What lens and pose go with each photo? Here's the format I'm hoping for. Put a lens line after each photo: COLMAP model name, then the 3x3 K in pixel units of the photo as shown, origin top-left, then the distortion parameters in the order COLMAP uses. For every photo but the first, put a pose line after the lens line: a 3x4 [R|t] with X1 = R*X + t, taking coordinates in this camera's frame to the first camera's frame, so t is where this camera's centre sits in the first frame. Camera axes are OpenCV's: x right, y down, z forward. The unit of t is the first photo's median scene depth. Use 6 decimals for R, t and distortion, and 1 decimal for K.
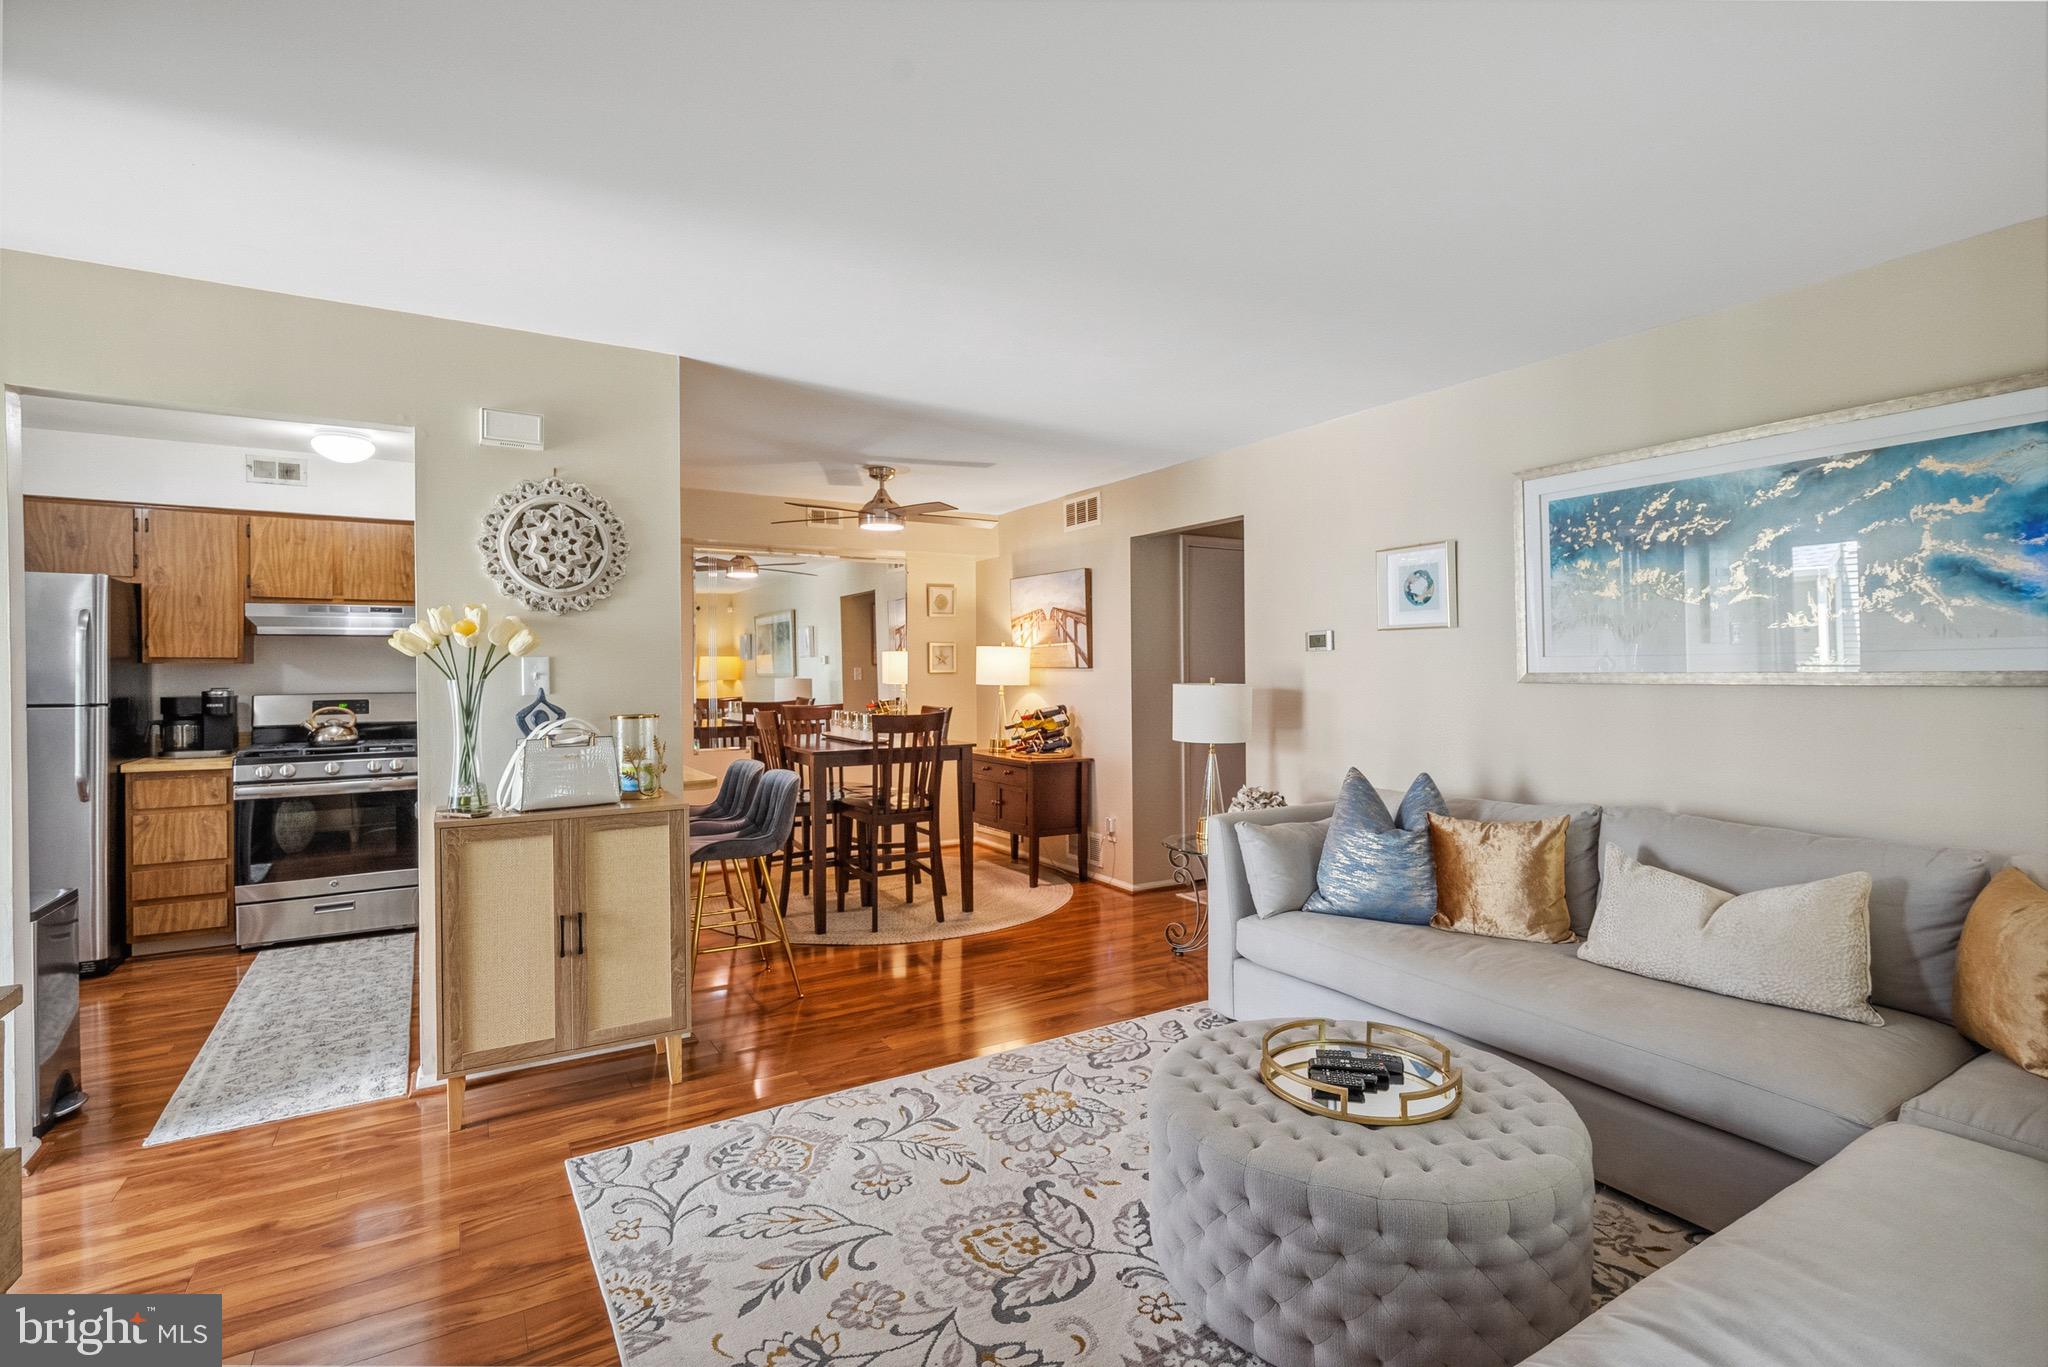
lens RADIAL K [[940.0, 0, 1009.1], [0, 940.0, 672.3], [0, 0, 1]] dist [-0.005740, 0.001414]
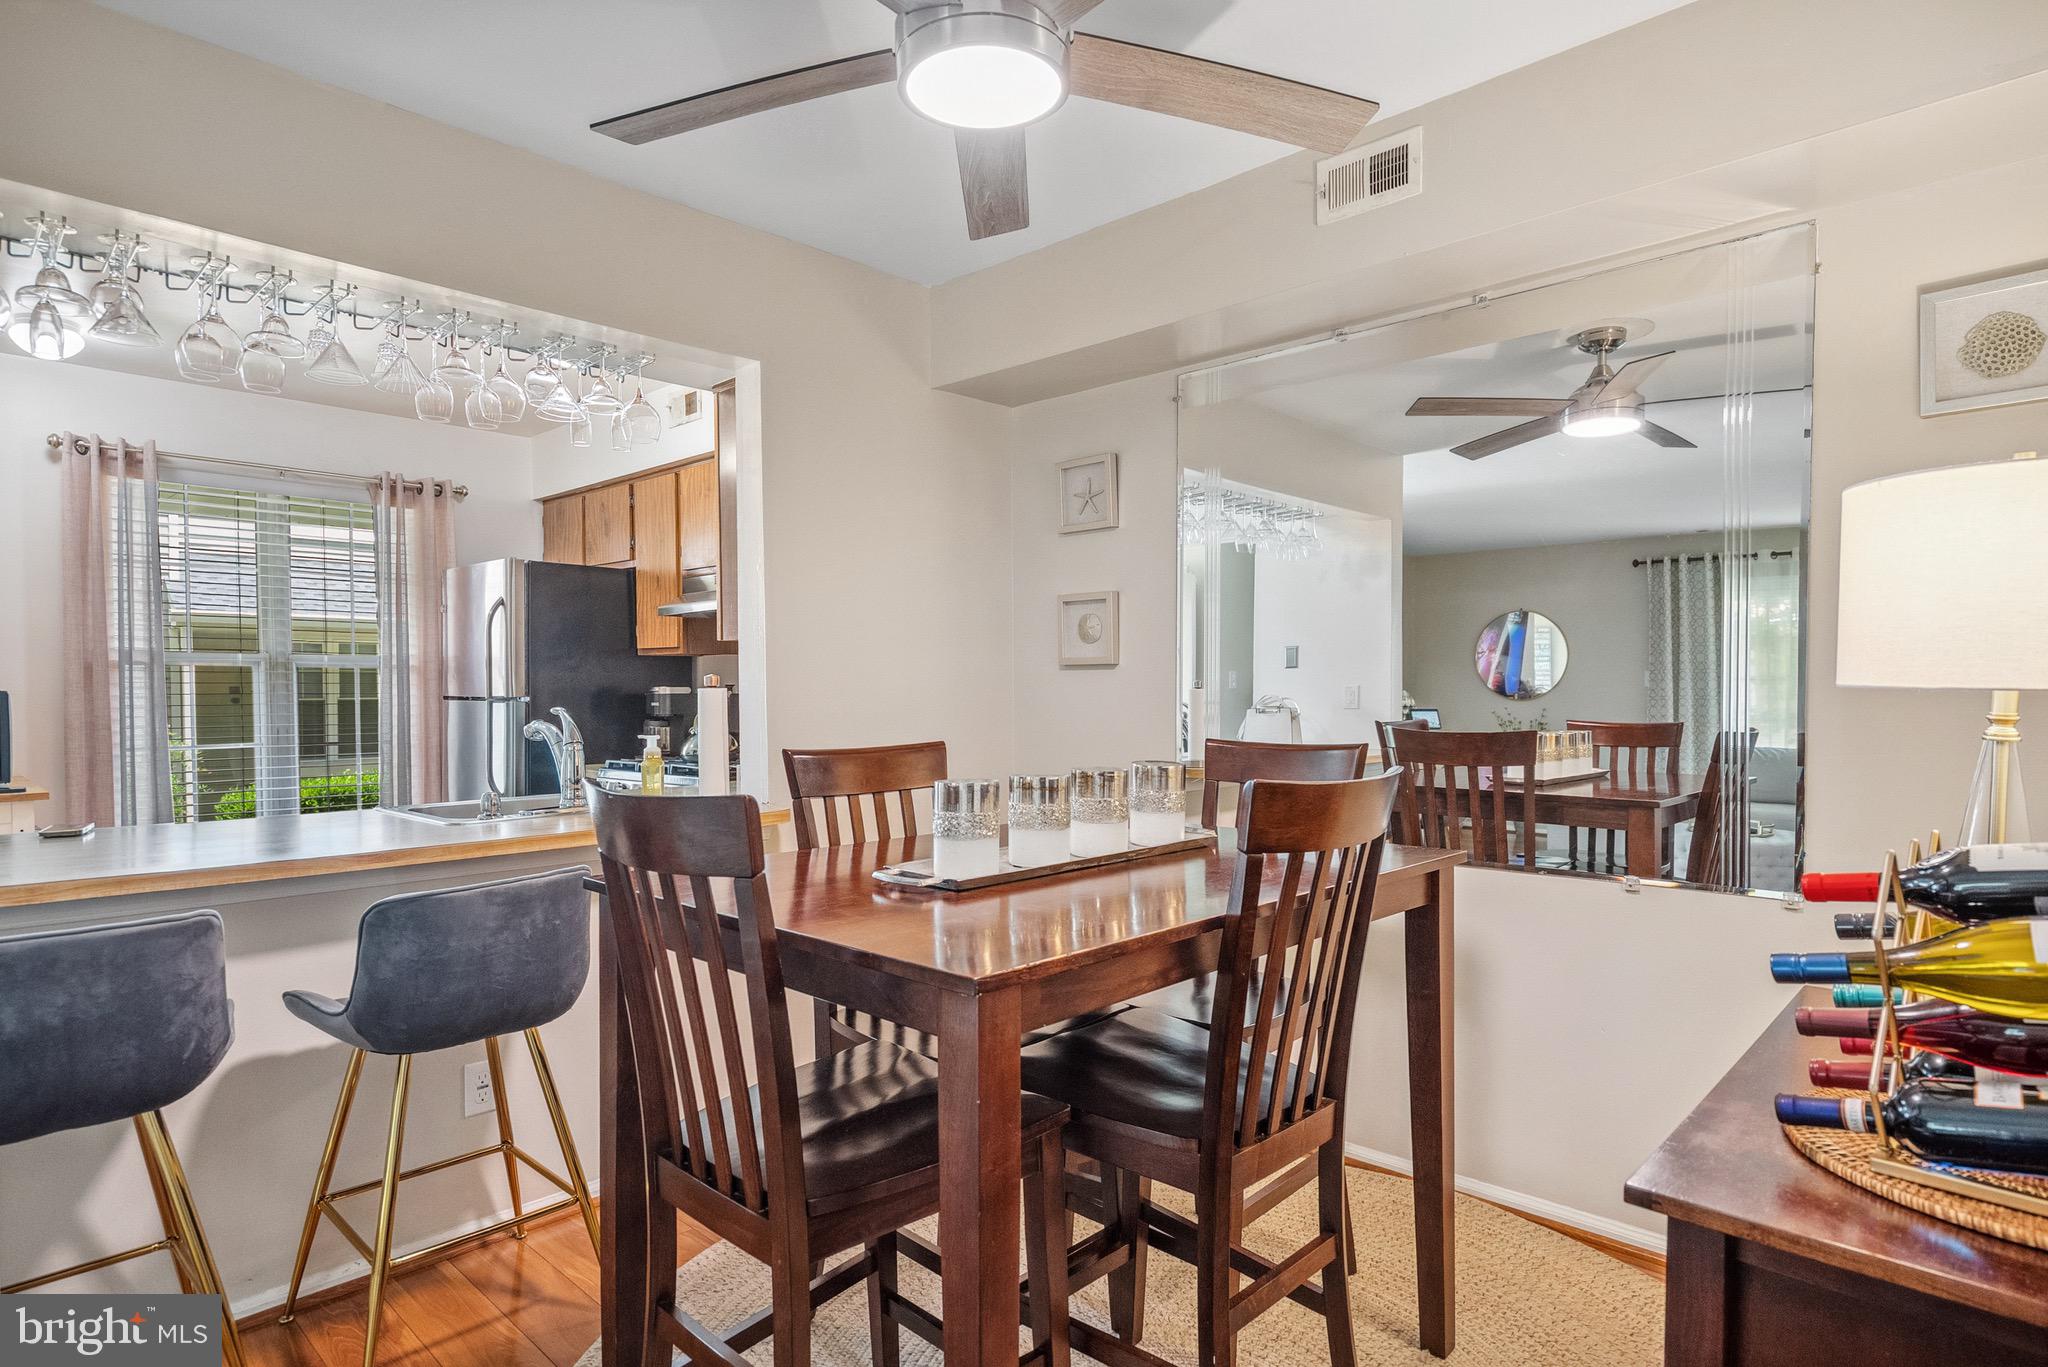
lens RADIAL K [[1109.1, 0, 1017.2], [0, 1109.1, 721.3], [0, 0, 1]] dist [-0.001223, 0.000318]
pose [[0.260538, 0.030277, -0.964989, 0.179707], [0.000457, 0.999504, 0.031483, 0.017819], [0.965463, -0.008643, 0.260395, 0.967142]]
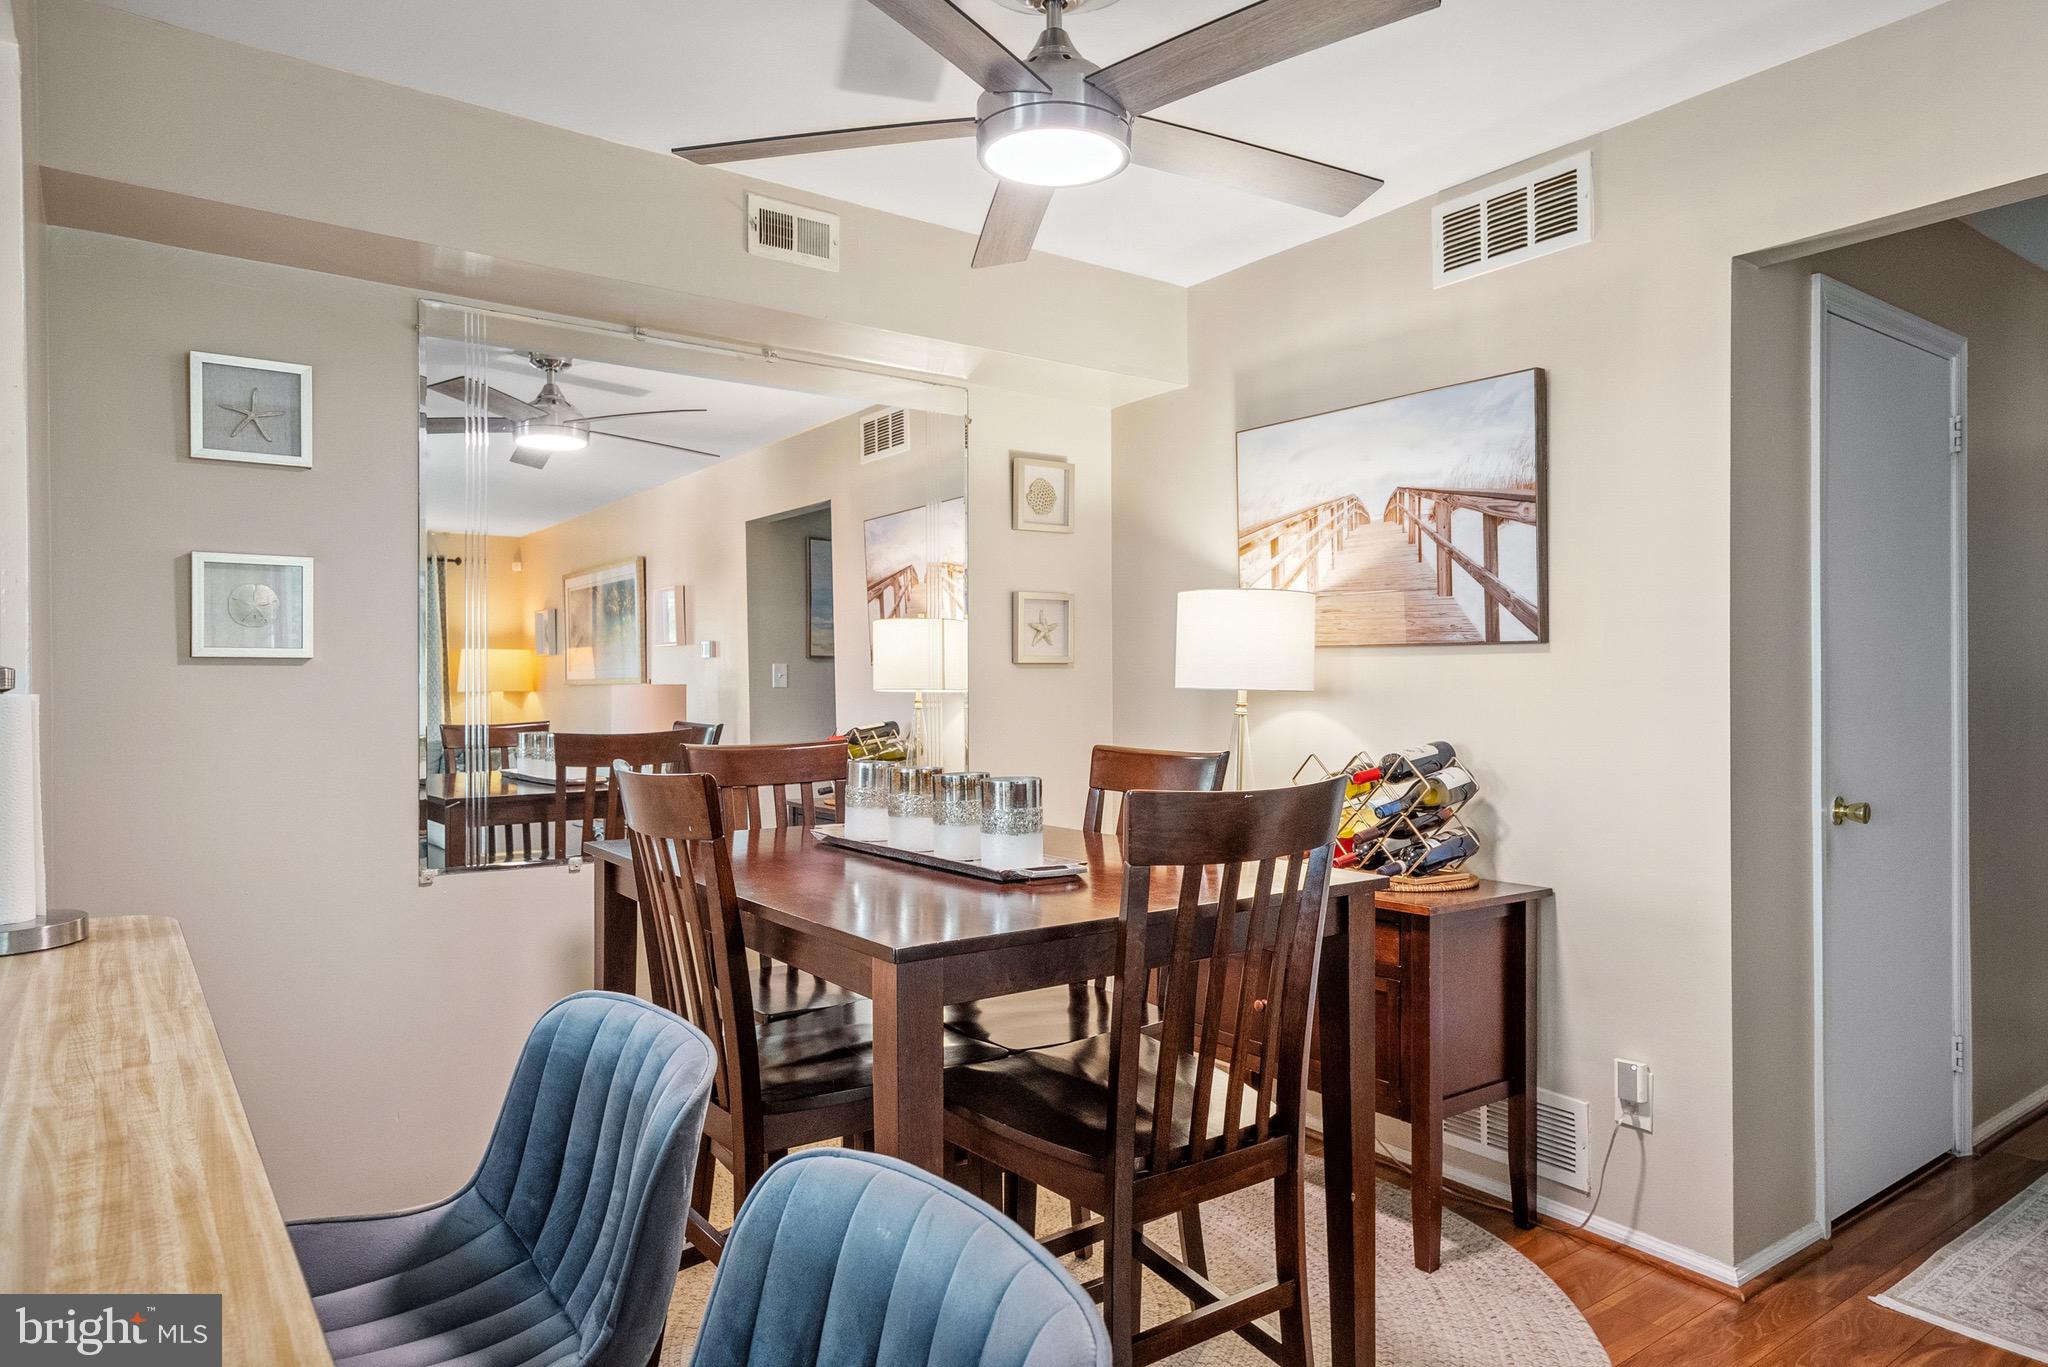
lens RADIAL K [[1255.9, 0, 1022.3], [0, 1255.9, 690.7], [0, 0, 1]] dist [-0.004981, 0.003629]
pose [[0.995271, 0.001410, 0.097123, -0.193799], [-0.001612, 0.999997, 0.001994, 0.016117], [-0.097120, -0.002141, 0.995270, 0.631392]]
